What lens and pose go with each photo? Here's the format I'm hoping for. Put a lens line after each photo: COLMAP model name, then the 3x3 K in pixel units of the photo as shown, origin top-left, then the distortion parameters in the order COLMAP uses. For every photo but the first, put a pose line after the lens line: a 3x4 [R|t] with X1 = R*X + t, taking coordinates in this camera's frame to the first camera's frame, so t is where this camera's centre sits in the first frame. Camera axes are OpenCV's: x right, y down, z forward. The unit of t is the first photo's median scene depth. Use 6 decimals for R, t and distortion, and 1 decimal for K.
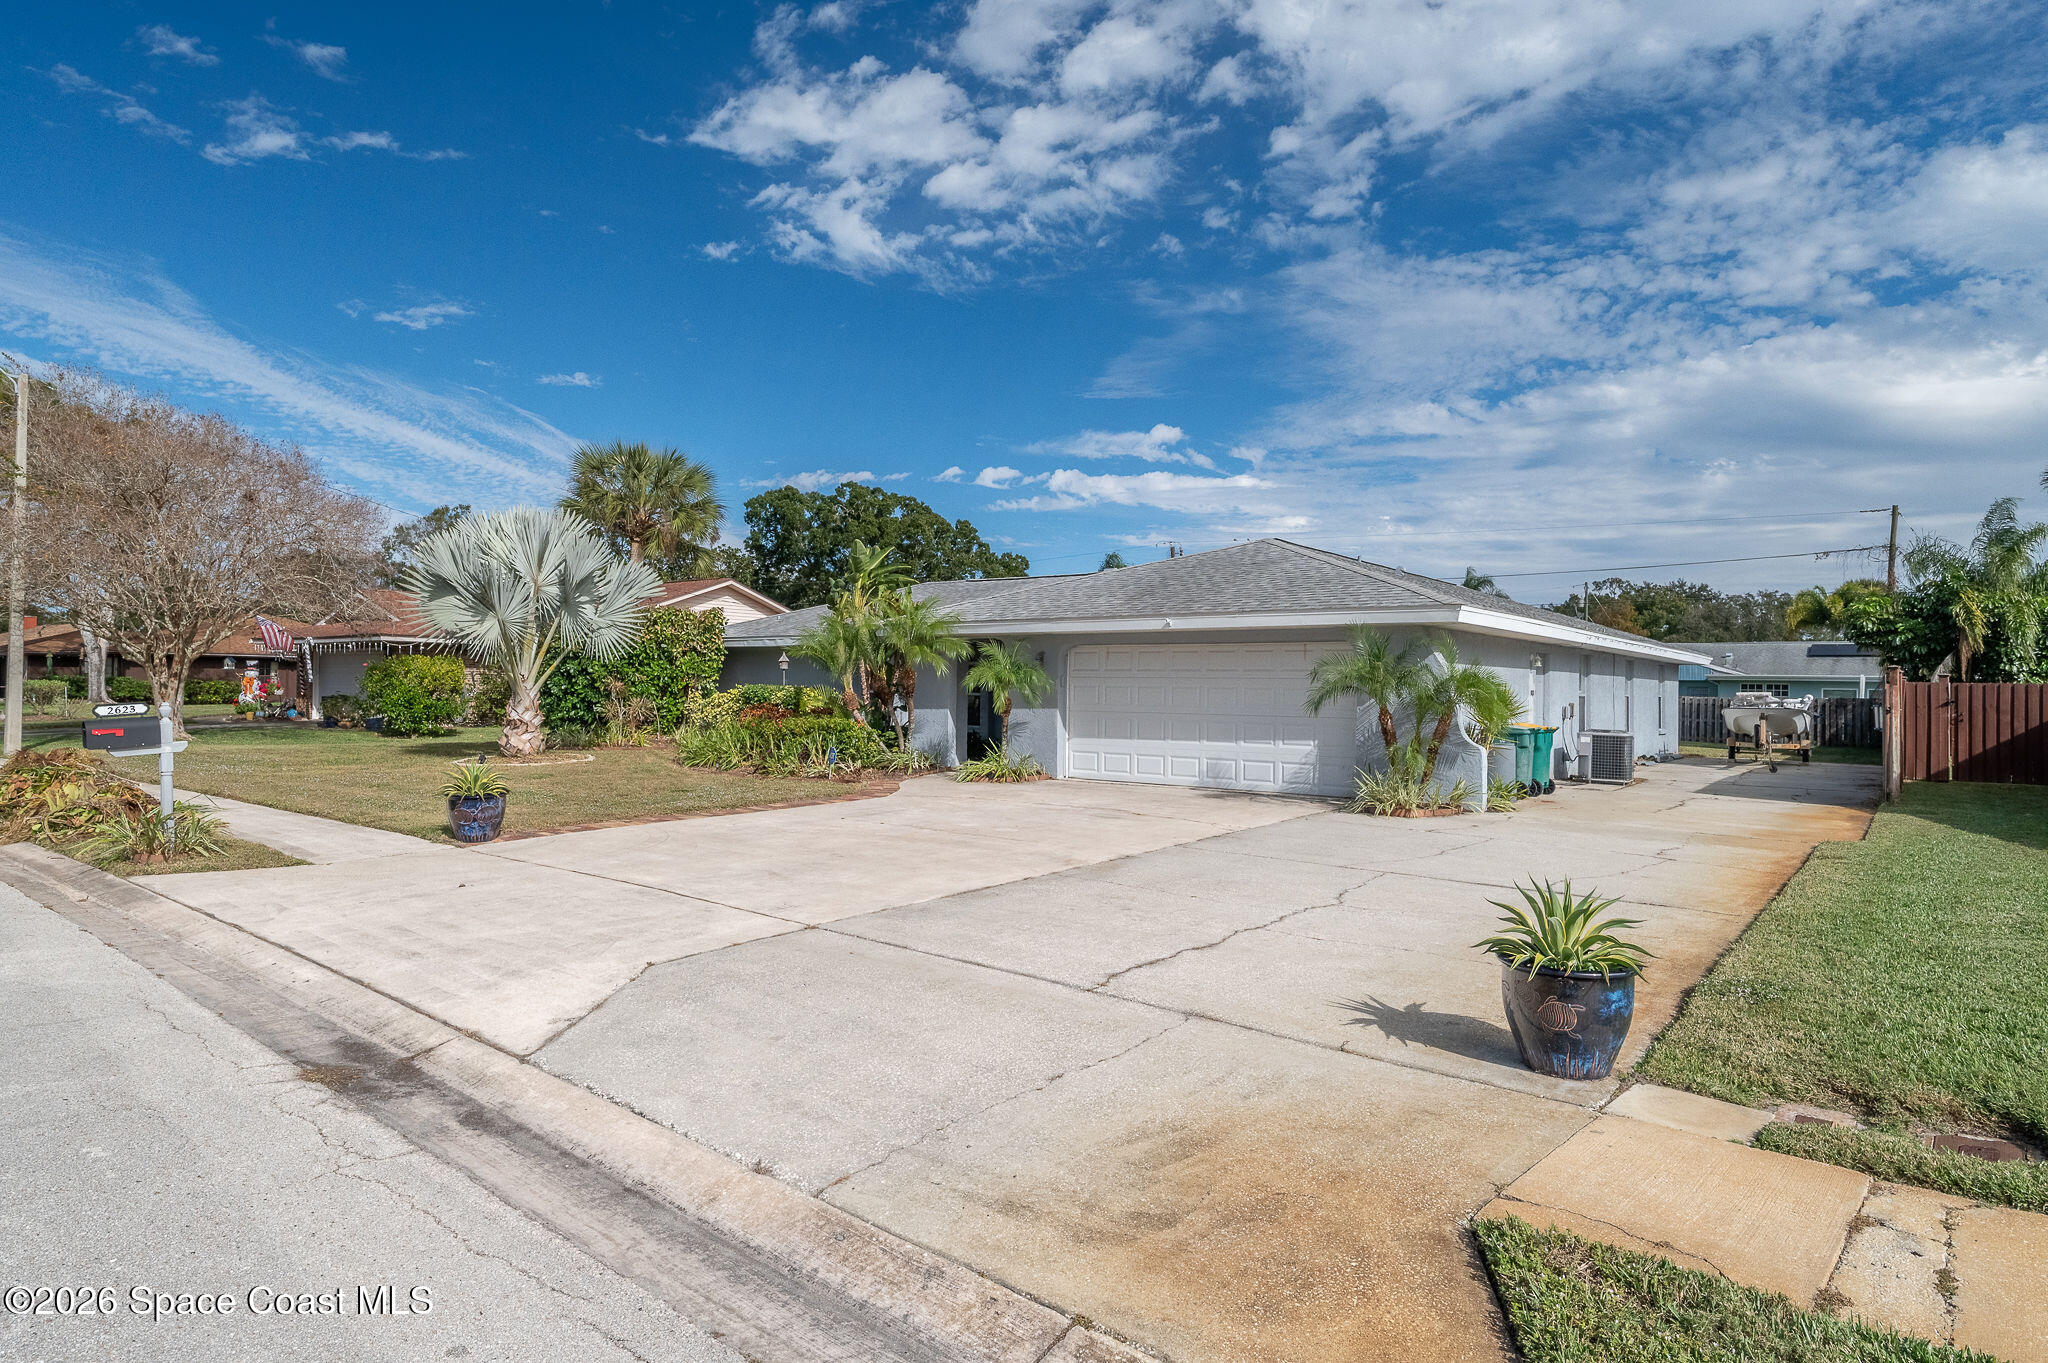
lens RADIAL K [[1175.2, 0, 1020.7], [0, 1175.2, 681.3], [0, 0, 1]] dist [0.000301, -0.001075]
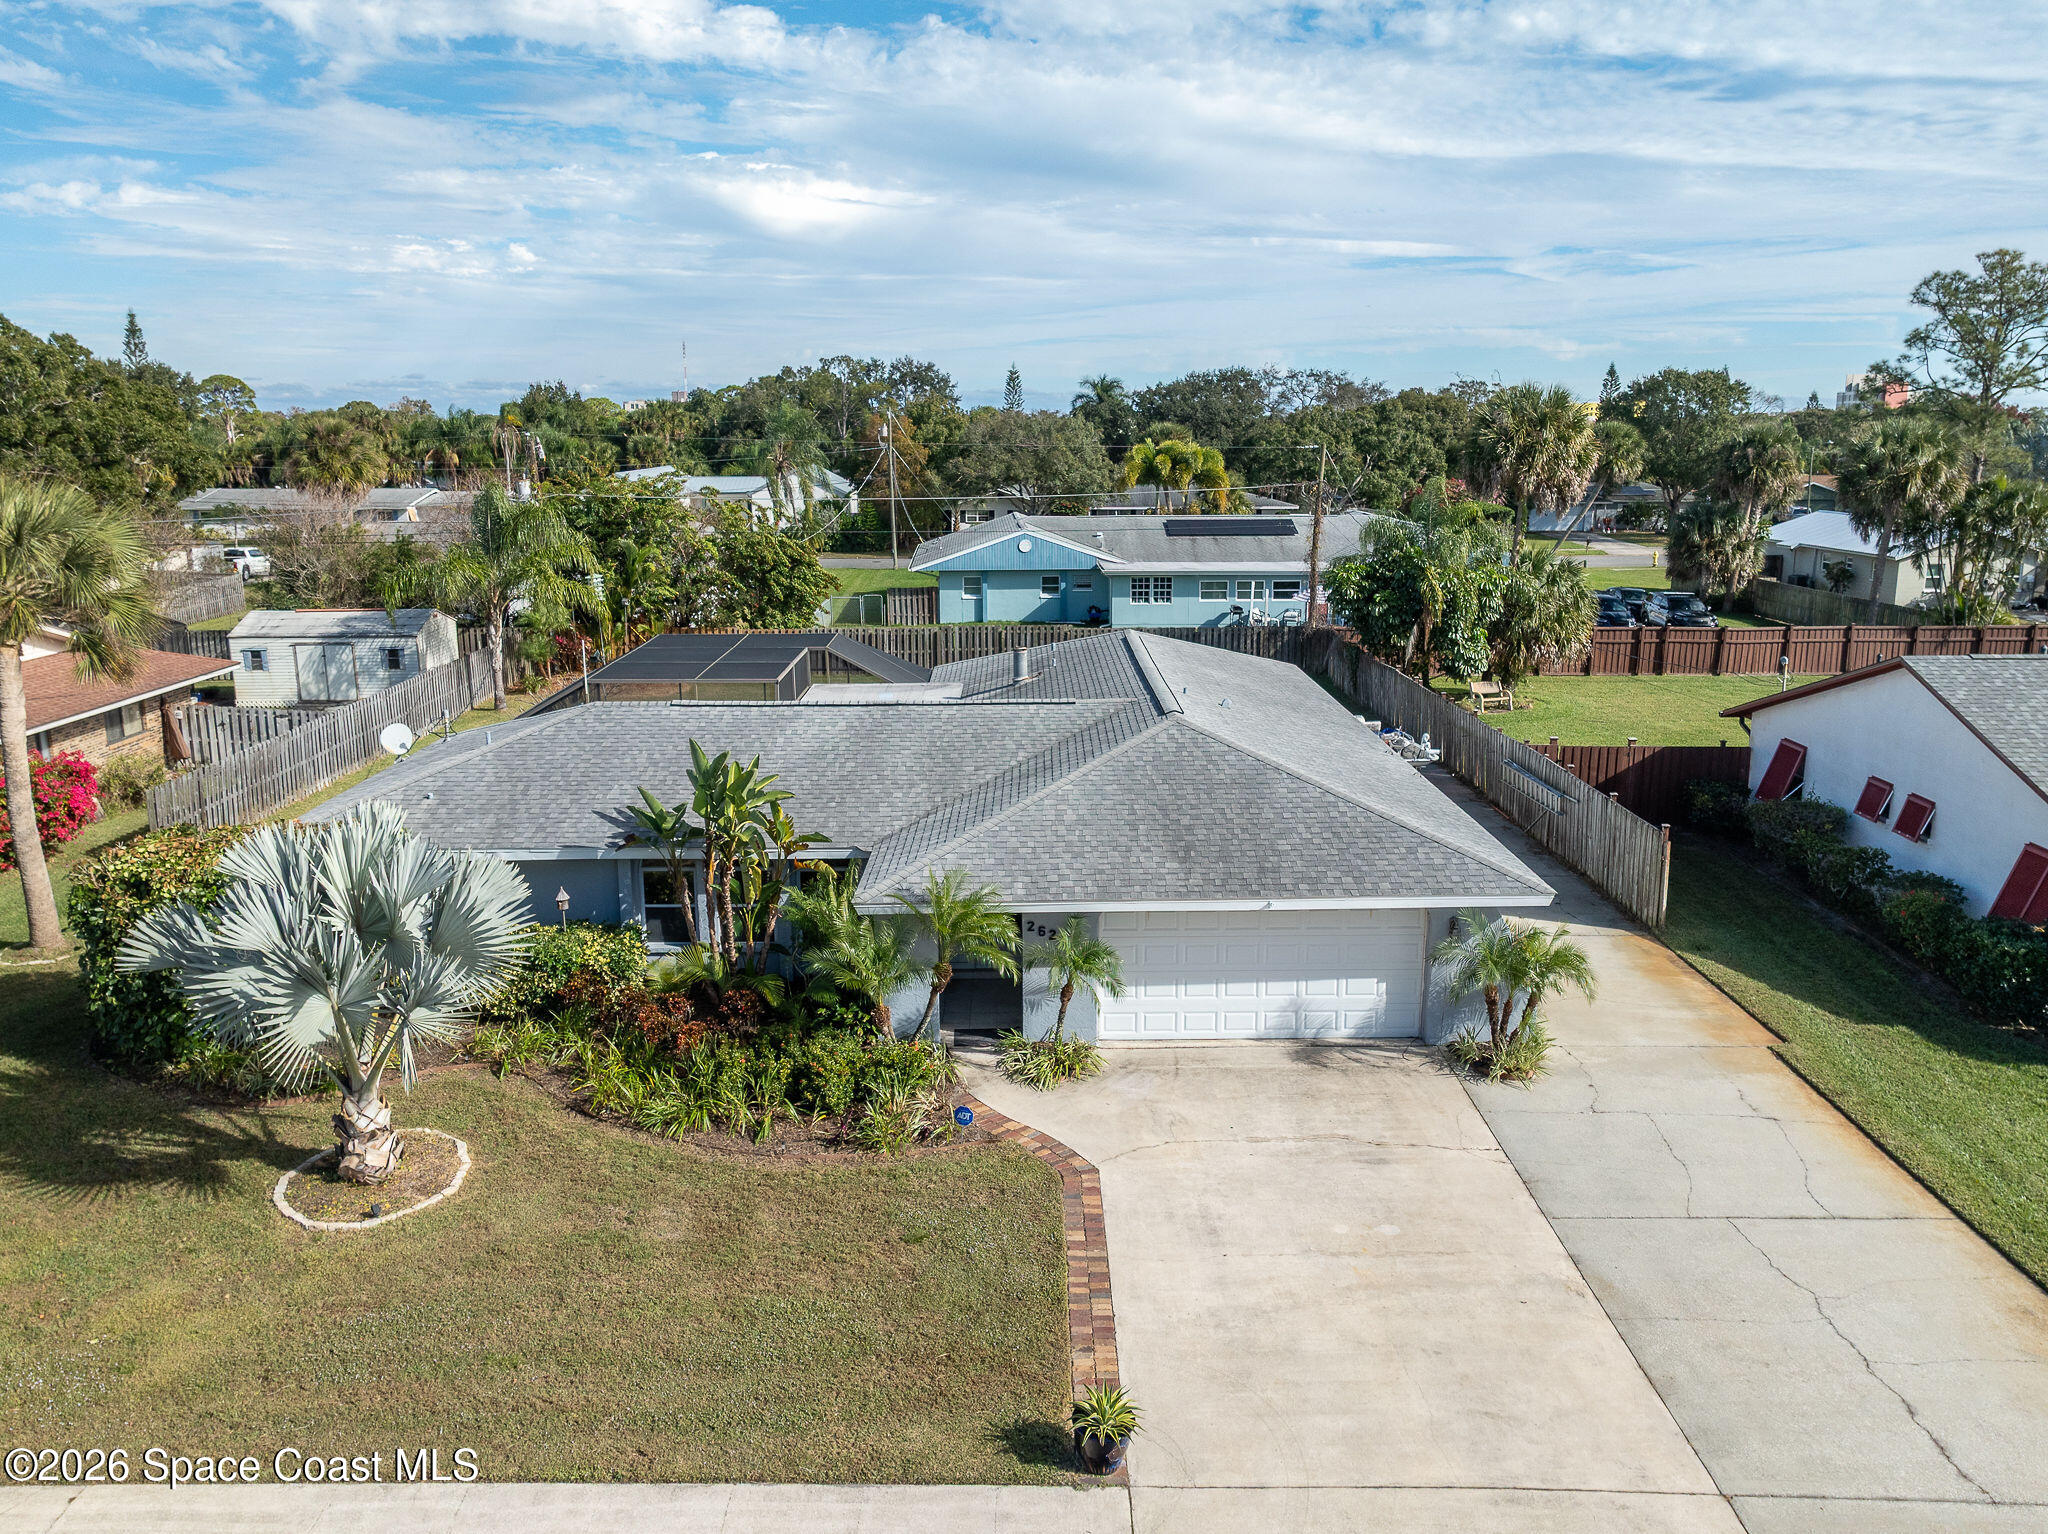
lens RADIAL K [[1569.8, 0, 992.4], [0, 1569.8, 781.9], [0, 0, 1]] dist [-0.009620, 0.012120]
pose [[0.770166, -0.174860, 0.613408, -1.742369], [0.005296, 0.963409, 0.267983, -1.035325], [-0.637822, -0.203143, 0.742911, 0.375783]]
